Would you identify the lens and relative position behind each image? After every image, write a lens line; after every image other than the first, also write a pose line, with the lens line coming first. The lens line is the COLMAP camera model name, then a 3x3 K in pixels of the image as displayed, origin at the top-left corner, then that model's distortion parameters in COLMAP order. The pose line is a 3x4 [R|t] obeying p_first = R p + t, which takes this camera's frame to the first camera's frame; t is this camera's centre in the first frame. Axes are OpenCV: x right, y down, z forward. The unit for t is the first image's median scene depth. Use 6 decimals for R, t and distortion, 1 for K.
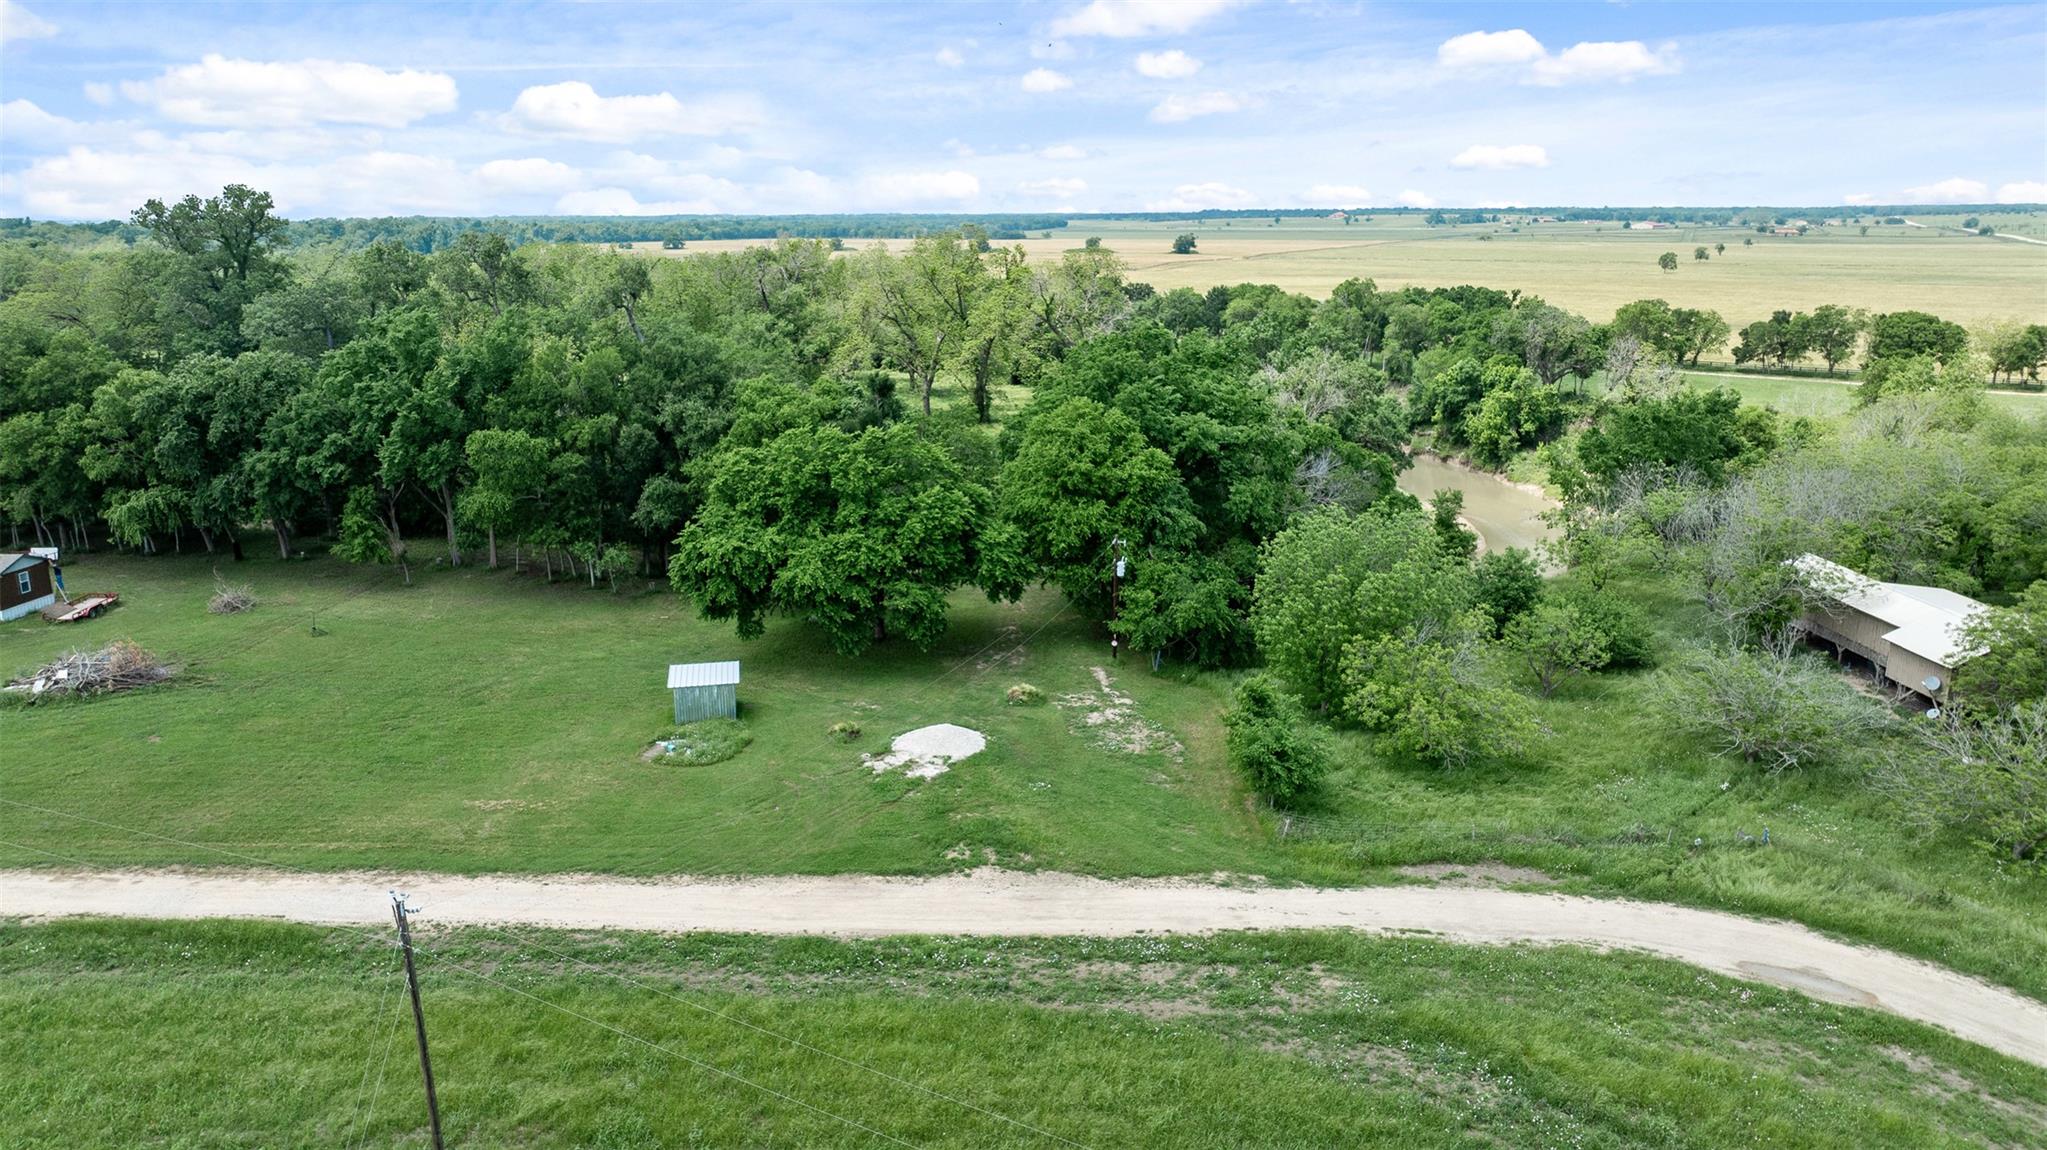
lens RADIAL K [[1447.2, 0, 1026.7], [0, 1447.2, 564.0], [0, 0, 1]] dist [-0.031189, 0.035825]
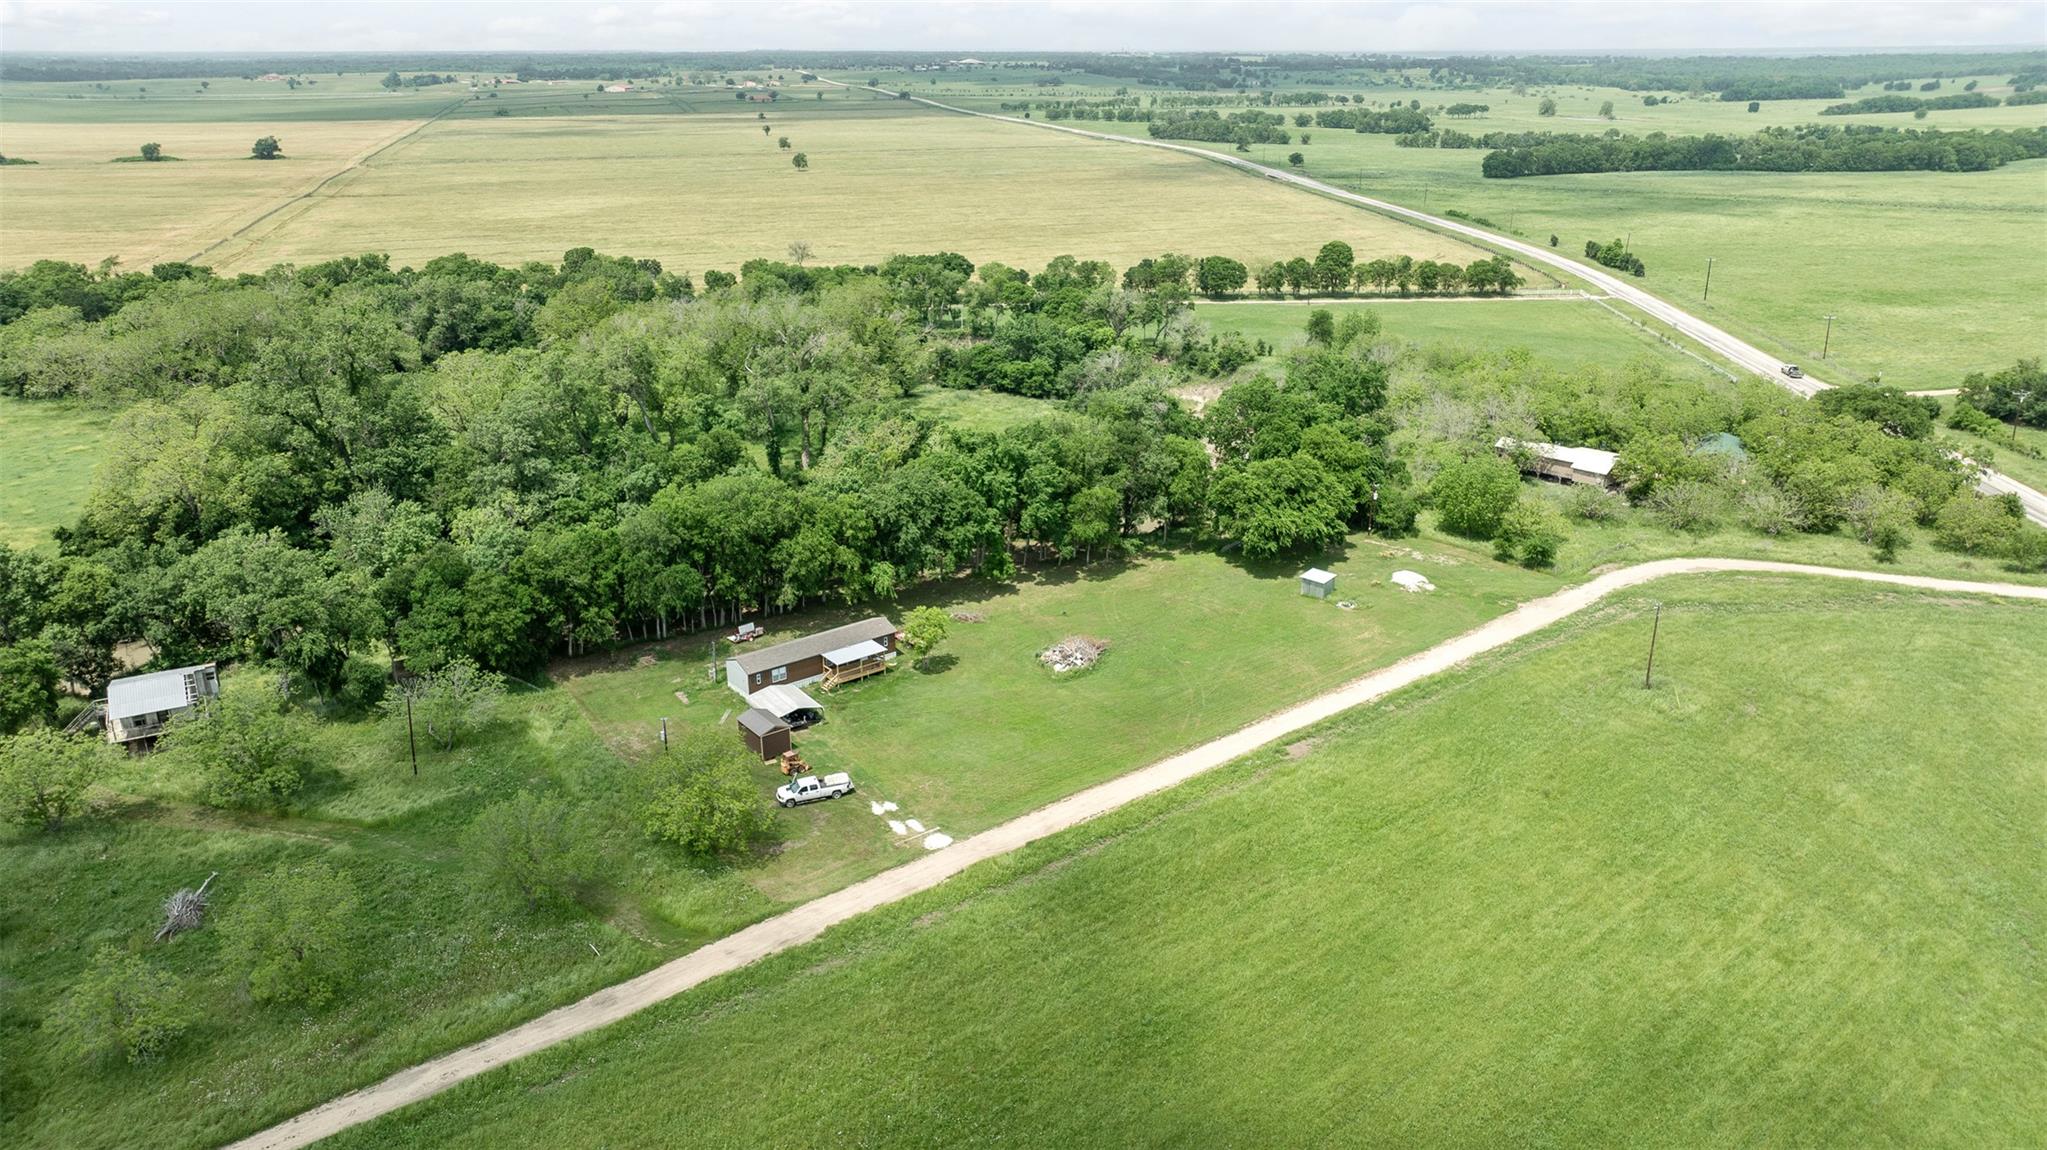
lens RADIAL K [[1447.2, 0, 1026.7], [0, 1447.2, 564.0], [0, 0, 1]] dist [-0.031189, 0.035825]
pose [[0.750162, -0.223515, 0.622333, -1.797410], [0.156628, 0.974419, 0.161169, -0.347802], [-0.642436, -0.023429, 0.765981, -0.423555]]
